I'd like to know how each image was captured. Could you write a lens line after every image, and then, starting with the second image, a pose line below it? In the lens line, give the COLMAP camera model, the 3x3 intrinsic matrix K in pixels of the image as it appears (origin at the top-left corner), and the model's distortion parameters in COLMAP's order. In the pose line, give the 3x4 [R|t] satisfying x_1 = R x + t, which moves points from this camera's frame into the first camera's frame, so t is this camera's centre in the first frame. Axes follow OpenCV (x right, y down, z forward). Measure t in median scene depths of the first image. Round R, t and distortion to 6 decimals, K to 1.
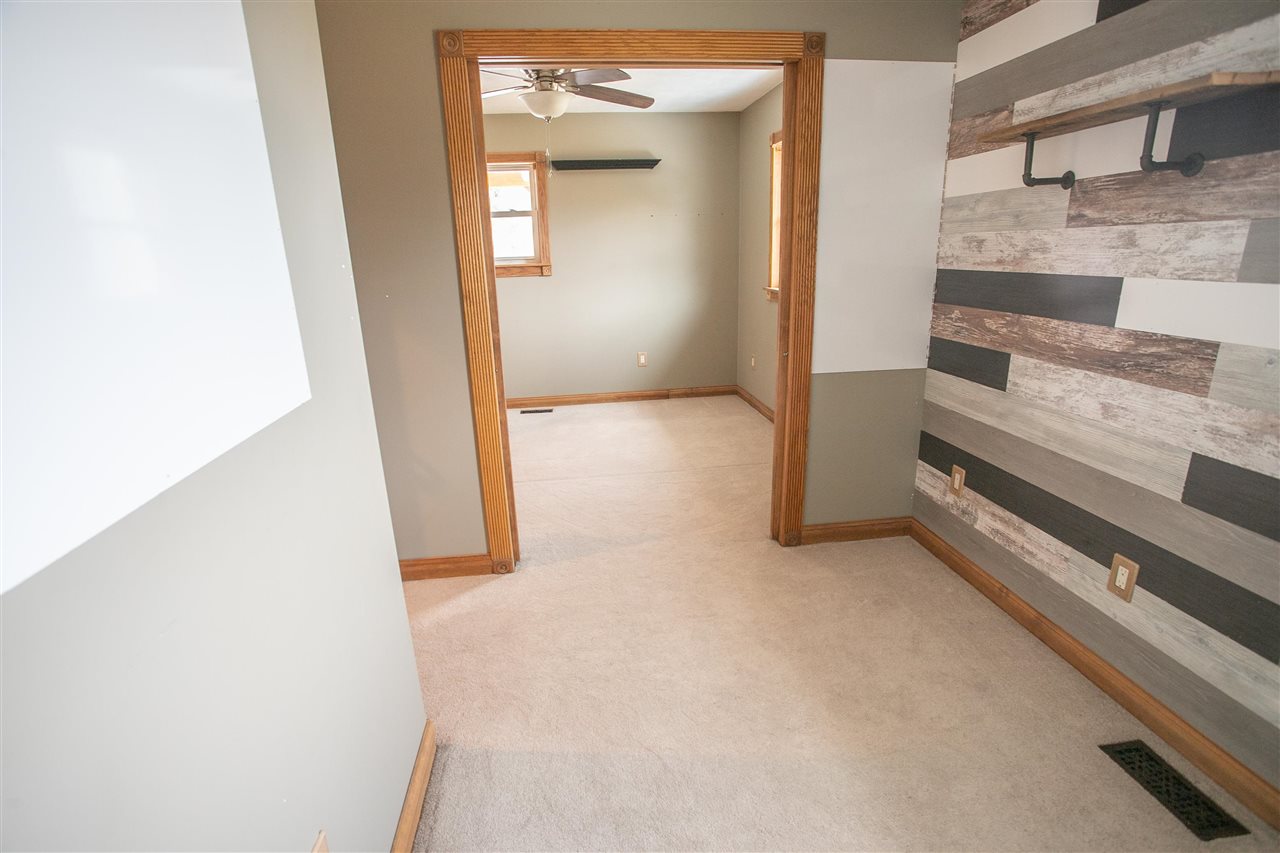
lens RADIAL K [[619.7, 0, 642.8], [0, 619.7, 424.7], [0, 0, 1]] dist [-0.062023, 0.024110]
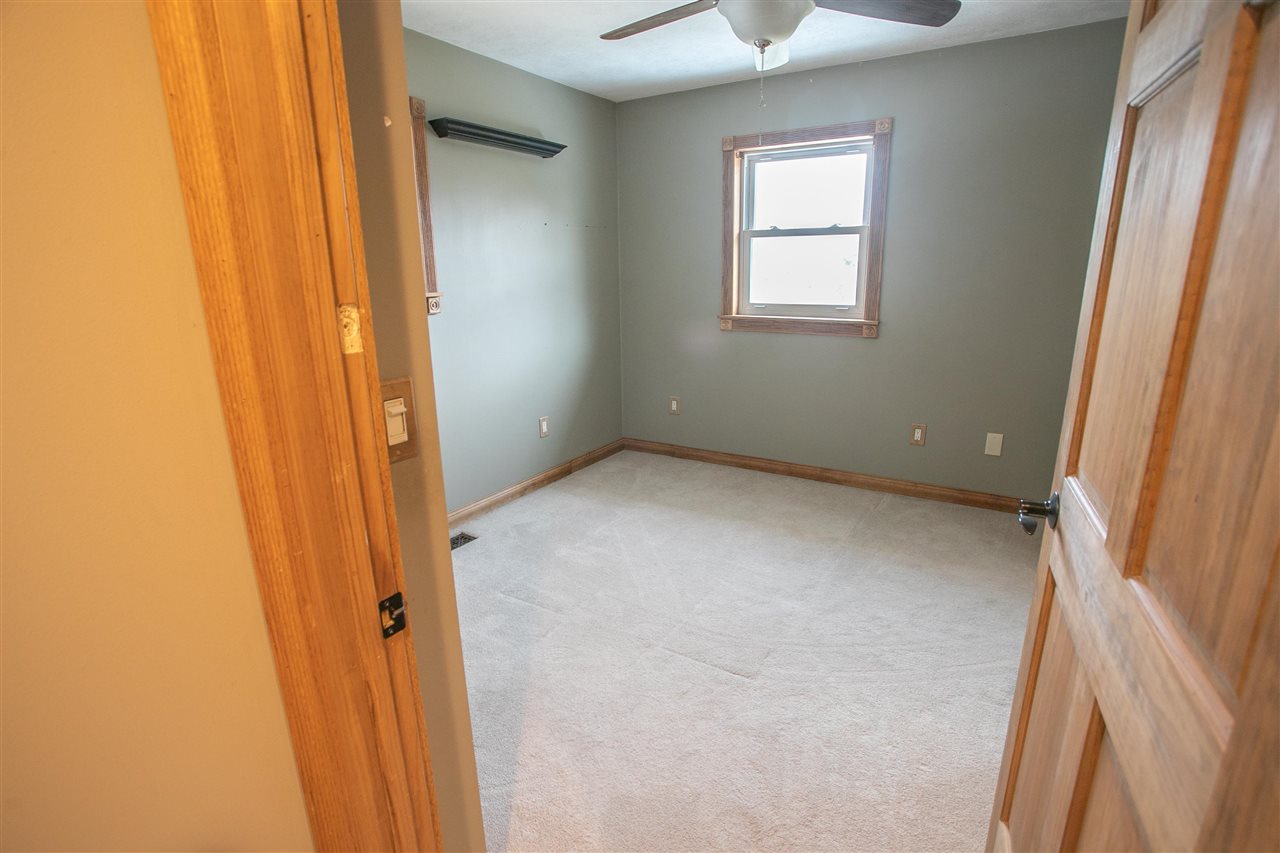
lens RADIAL K [[619.7, 0, 642.6], [0, 619.7, 427.6], [0, 0, 1]] dist [-0.062023, 0.024110]
pose [[0.636439, -0.177031, 0.750737, -1.088456], [0.210261, 0.976263, 0.051963, -0.280862], [-0.742116, 0.124779, 0.658555, 1.086927]]
